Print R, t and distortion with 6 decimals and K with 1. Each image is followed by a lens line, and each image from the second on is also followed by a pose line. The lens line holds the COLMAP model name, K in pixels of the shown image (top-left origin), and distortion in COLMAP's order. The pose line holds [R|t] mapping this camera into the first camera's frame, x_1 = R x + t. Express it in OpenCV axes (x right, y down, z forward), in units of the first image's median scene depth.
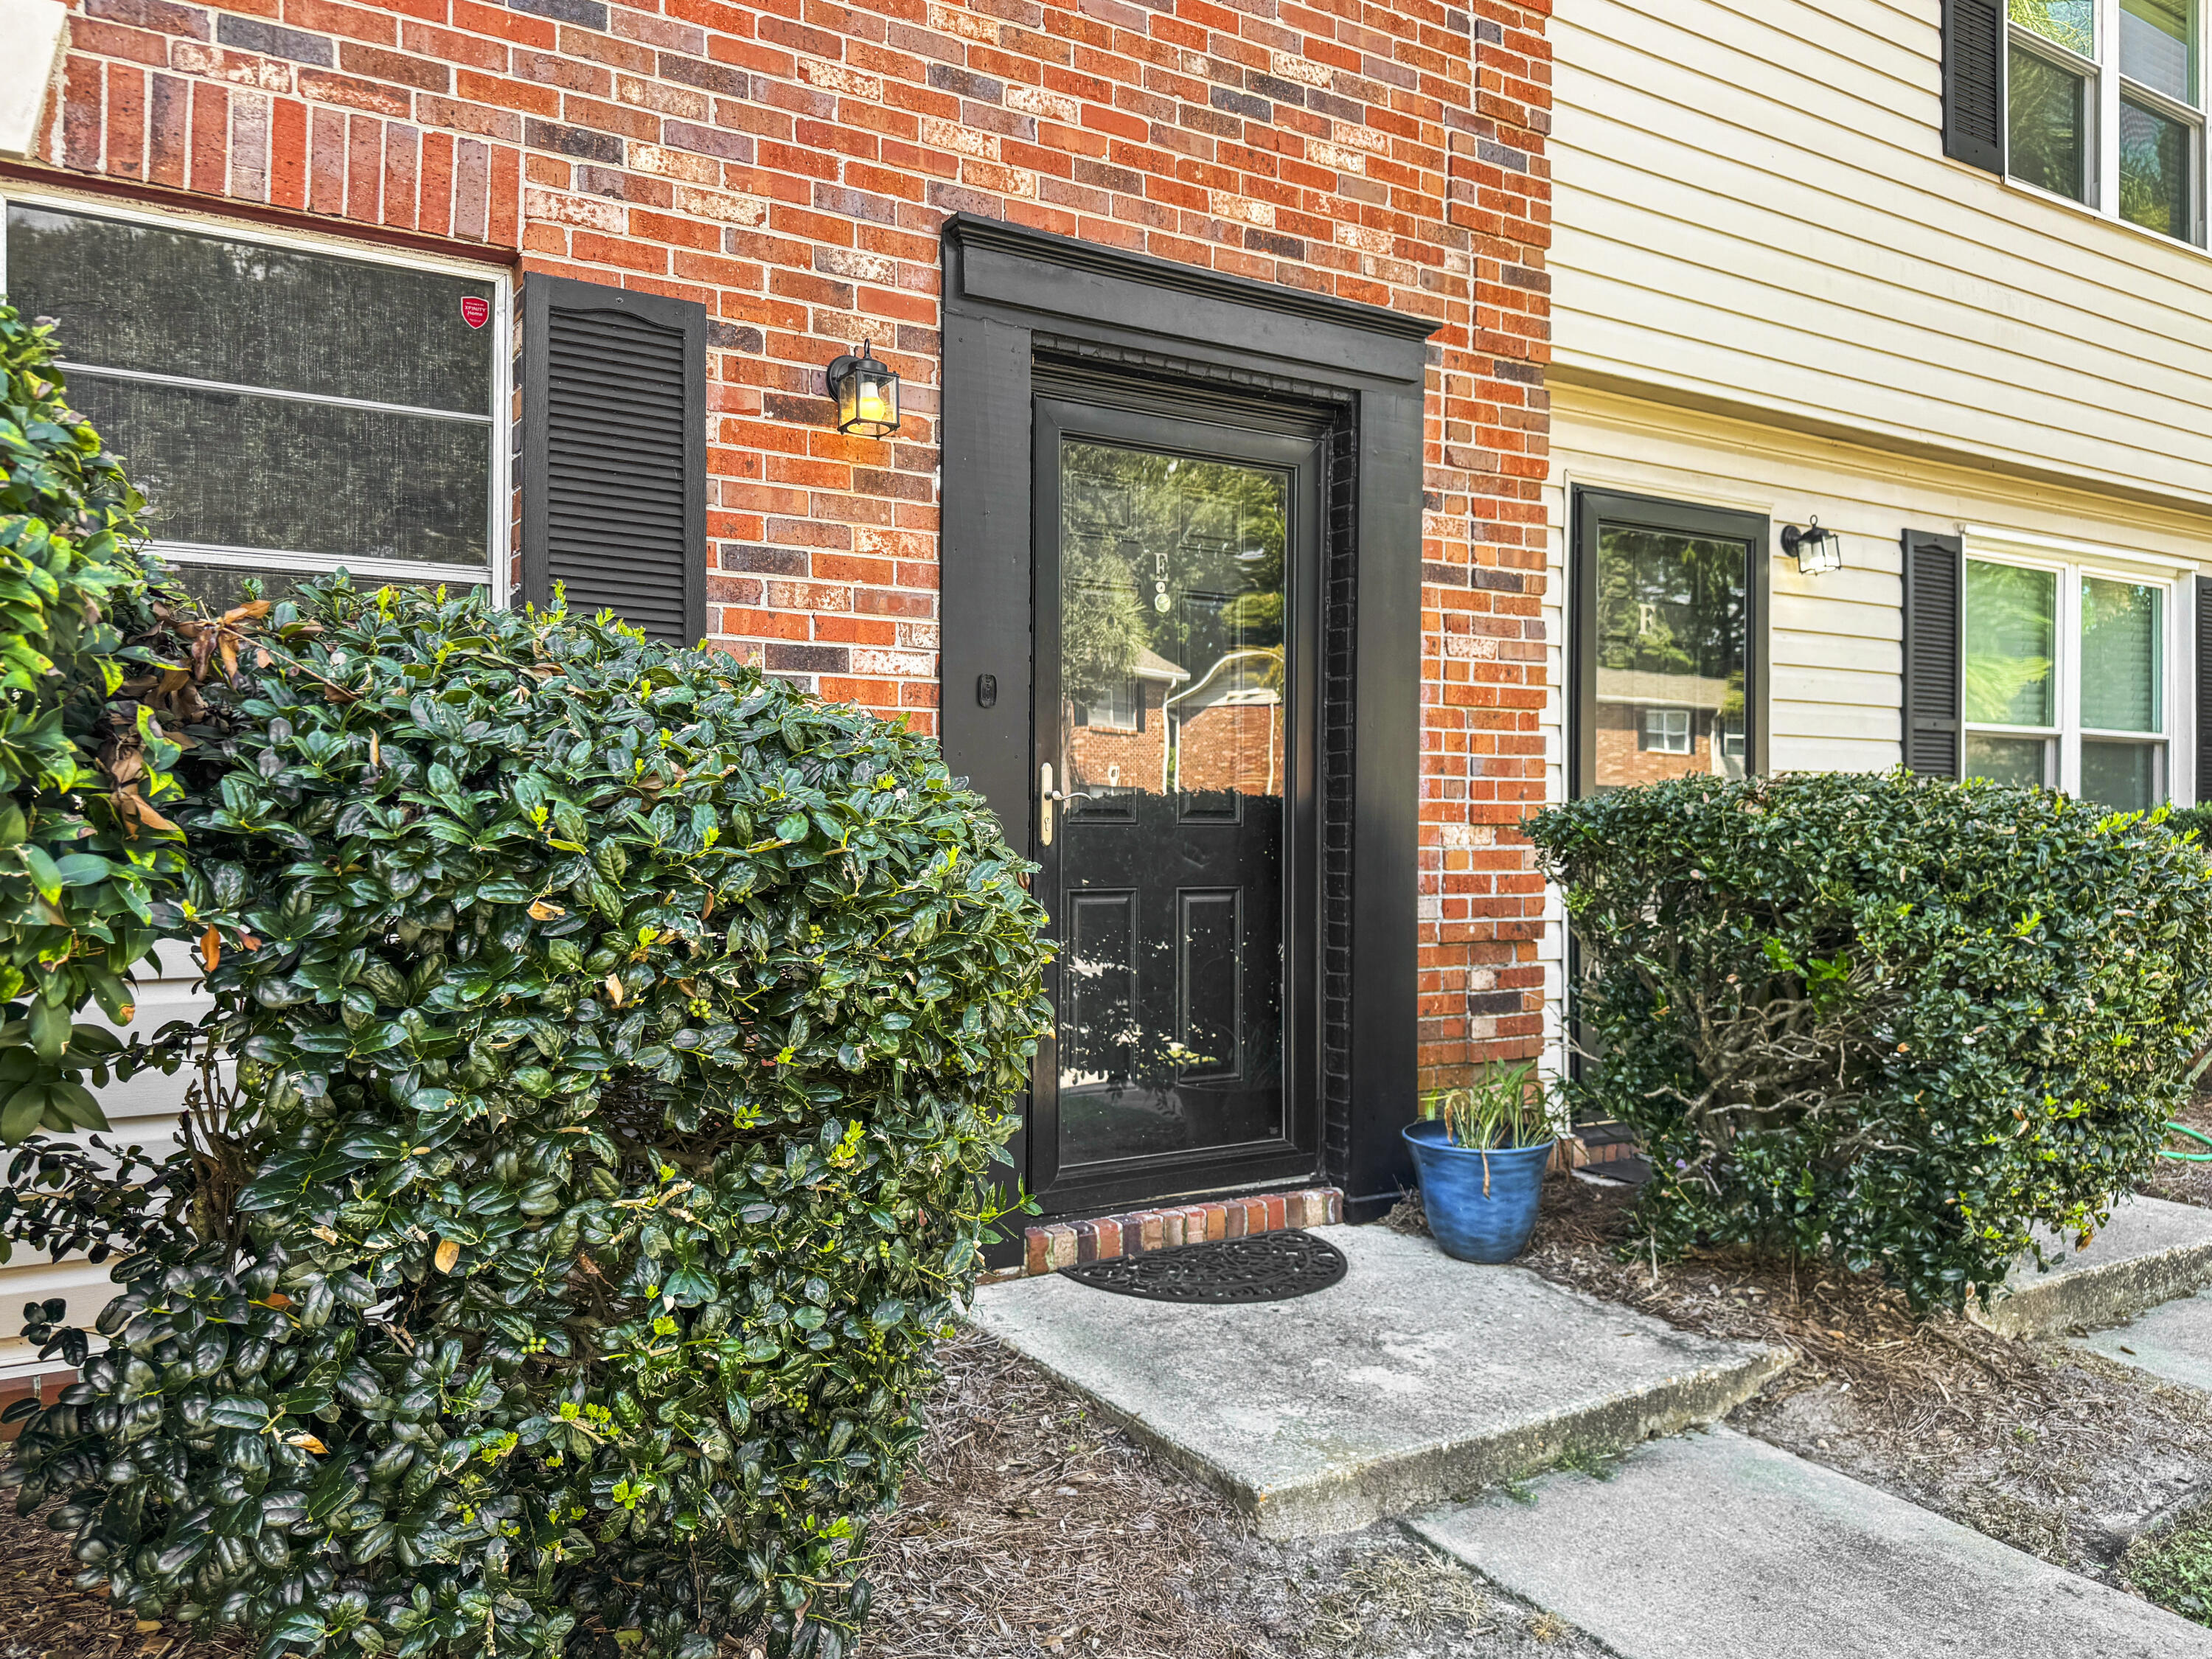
lens RADIAL K [[1608.2, 0, 1080.6], [0, 1608.2, 856.2], [0, 0, 1]] dist [0.003246, -0.021144]
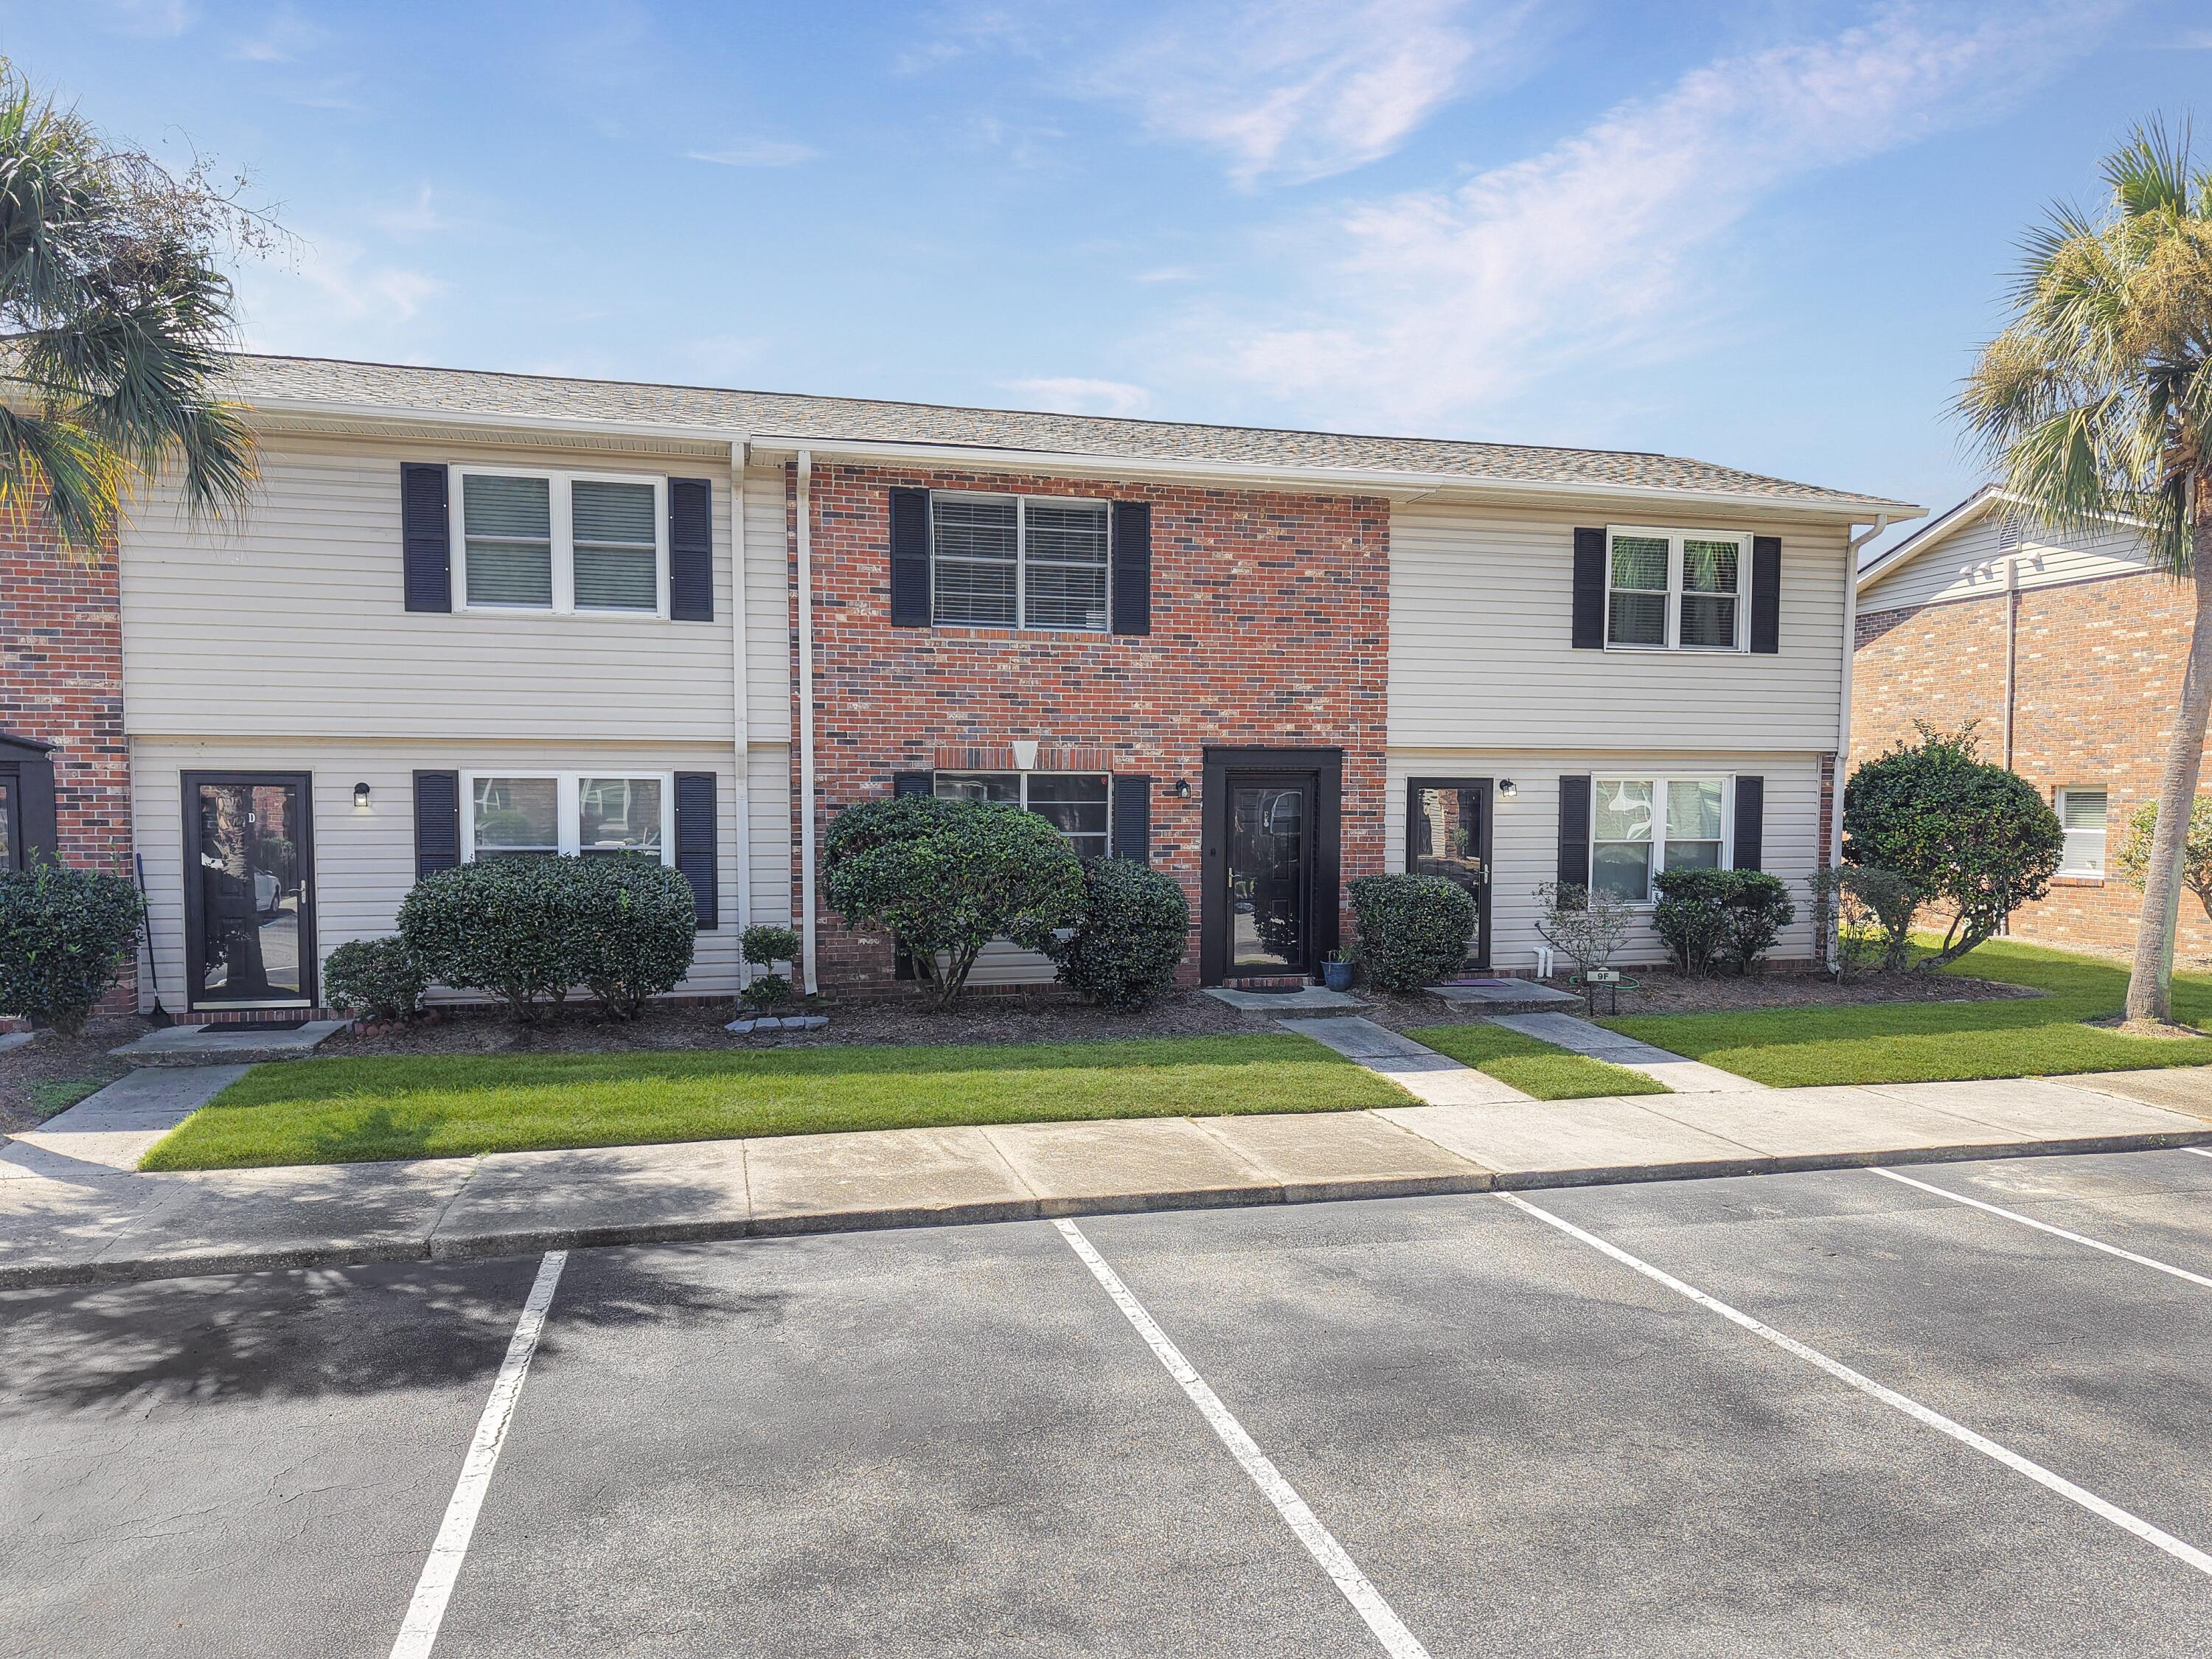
lens RADIAL K [[1492.8, 0, 1111.7], [0, 1492.8, 887.5], [0, 0, 1]] dist [0.026852, -0.027408]
pose [[0.955238, 0.023296, -0.294921, 0.858059], [-0.011164, 0.999023, 0.042754, -0.174407], [0.295629, -0.037547, 0.954565, -2.887967]]
